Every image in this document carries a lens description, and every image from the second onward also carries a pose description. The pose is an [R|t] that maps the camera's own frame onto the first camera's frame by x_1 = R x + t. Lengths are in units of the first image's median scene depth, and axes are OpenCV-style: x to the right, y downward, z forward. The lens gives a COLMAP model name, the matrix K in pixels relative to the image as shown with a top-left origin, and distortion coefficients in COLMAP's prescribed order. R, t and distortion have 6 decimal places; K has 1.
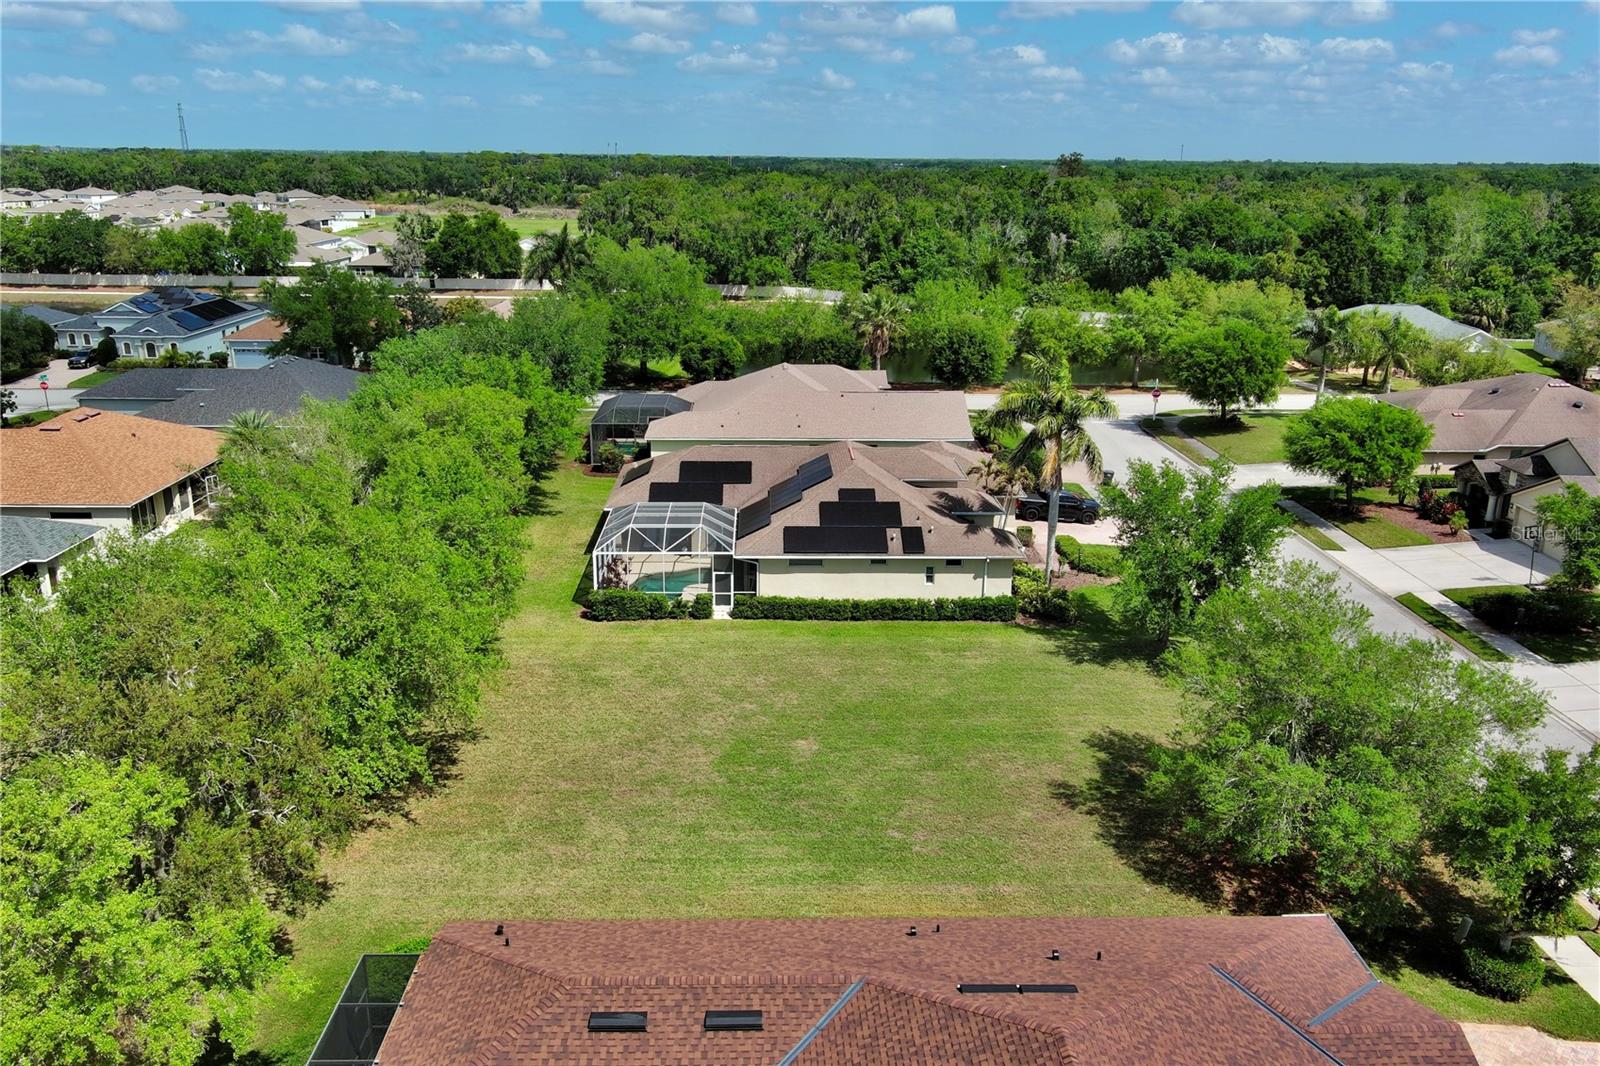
lens RADIAL K [[1217.2, 0, 800.2], [0, 1217.2, 537.3], [0, 0, 1]] dist [-0.001941, -0.007505]
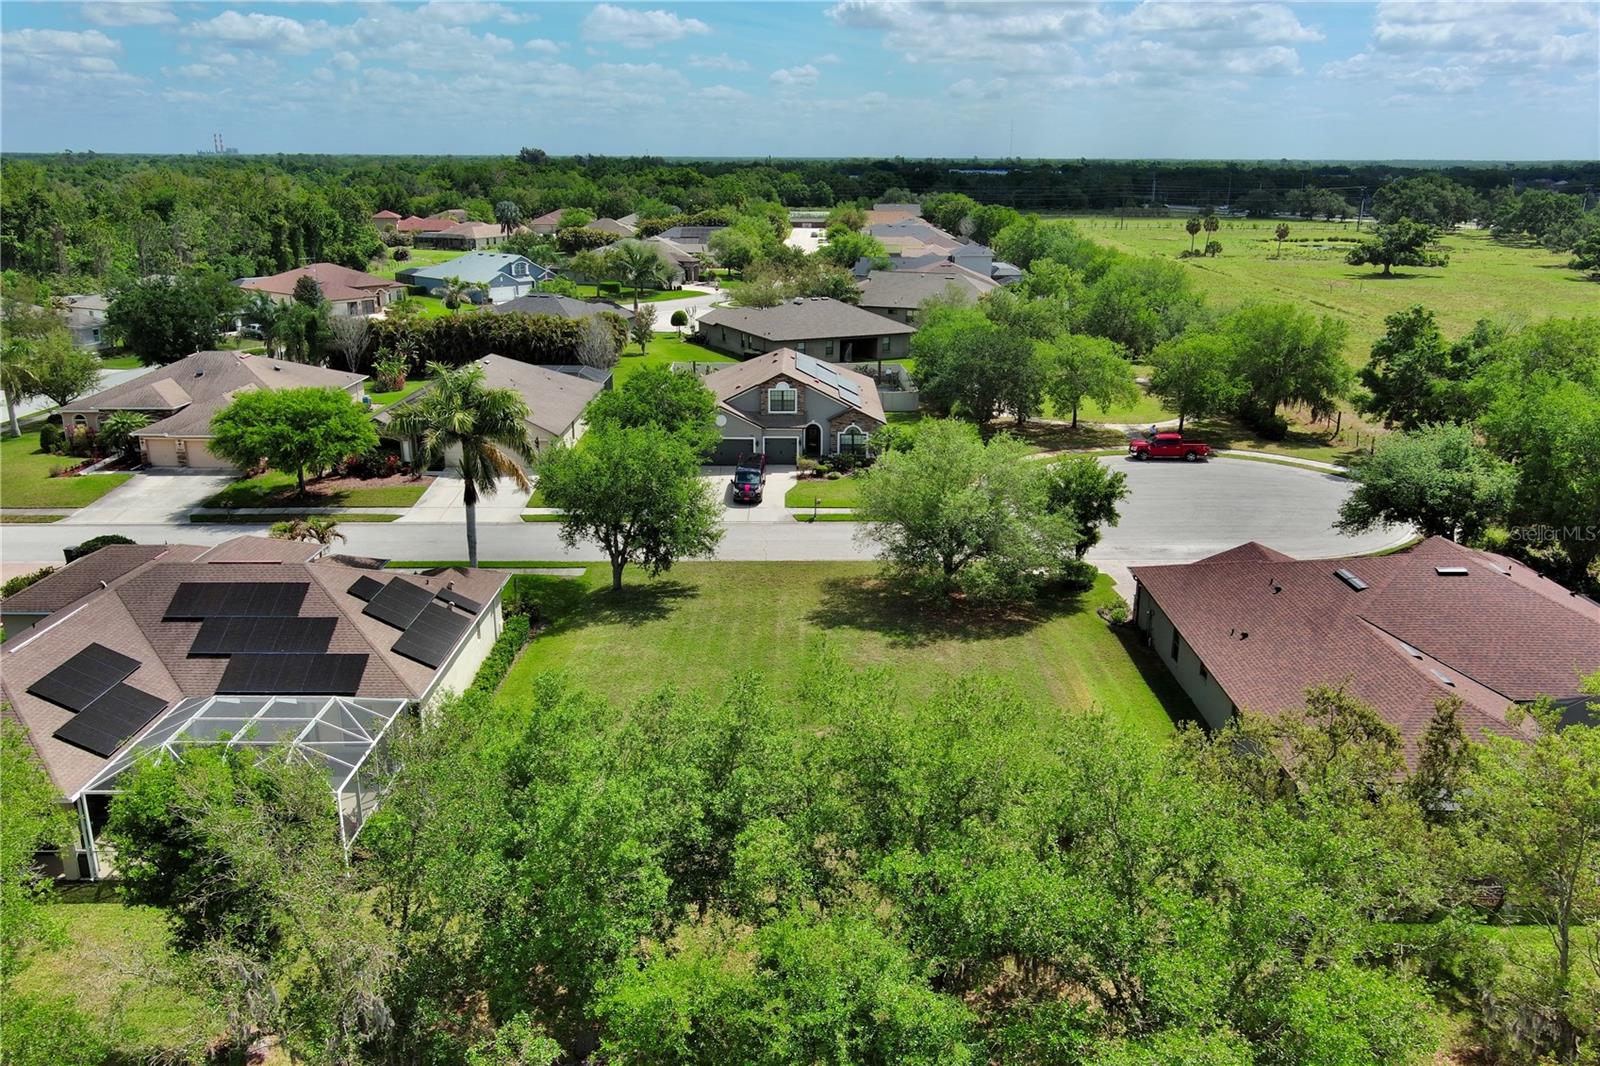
lens RADIAL K [[1201.7, 0, 801.5], [0, 1201.7, 559.4], [0, 0, 1]] dist [0.006949, -0.006185]
pose [[0.019729, -0.316445, 0.948406, -0.777182], [0.285754, 0.910806, 0.297955, -0.230927], [-0.958100, 0.265132, 0.108395, 0.742021]]
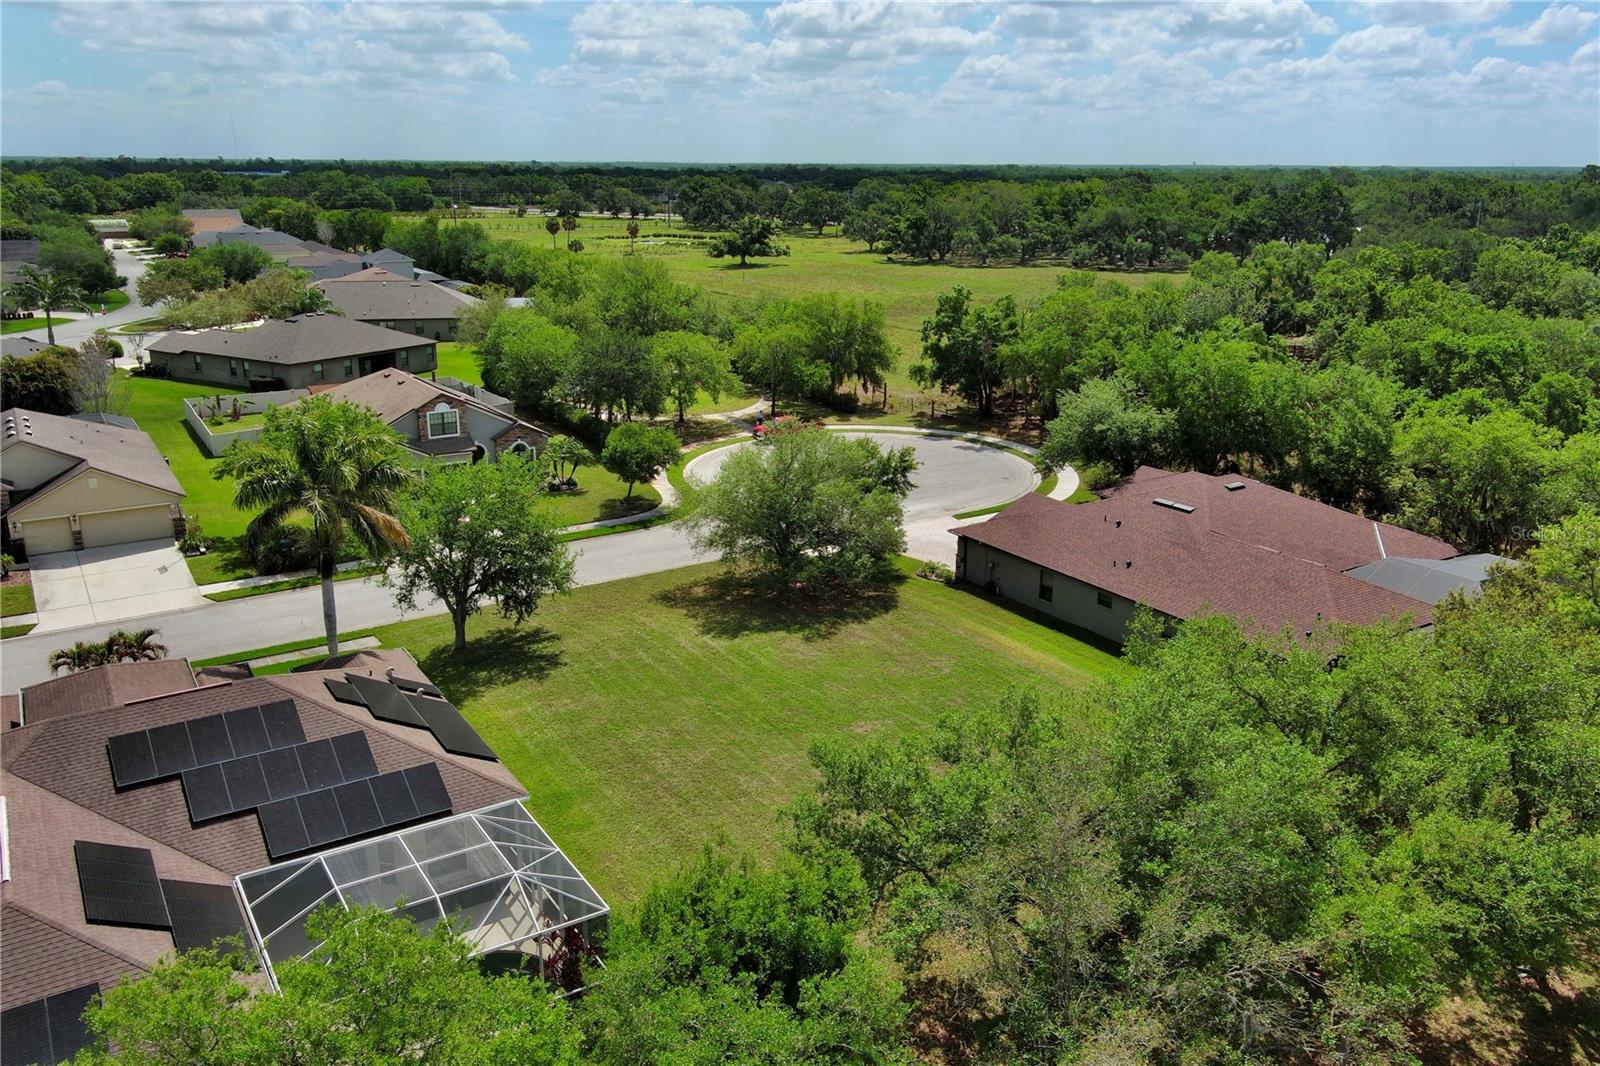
lens RADIAL K [[1217.2, 0, 800.2], [0, 1217.2, 537.3], [0, 0, 1]] dist [-0.001941, -0.007505]
pose [[-0.527882, -0.253277, 0.810674, -0.651438], [0.238149, 0.872067, 0.427532, -0.363383], [-0.815246, 0.418748, -0.400031, 1.184739]]
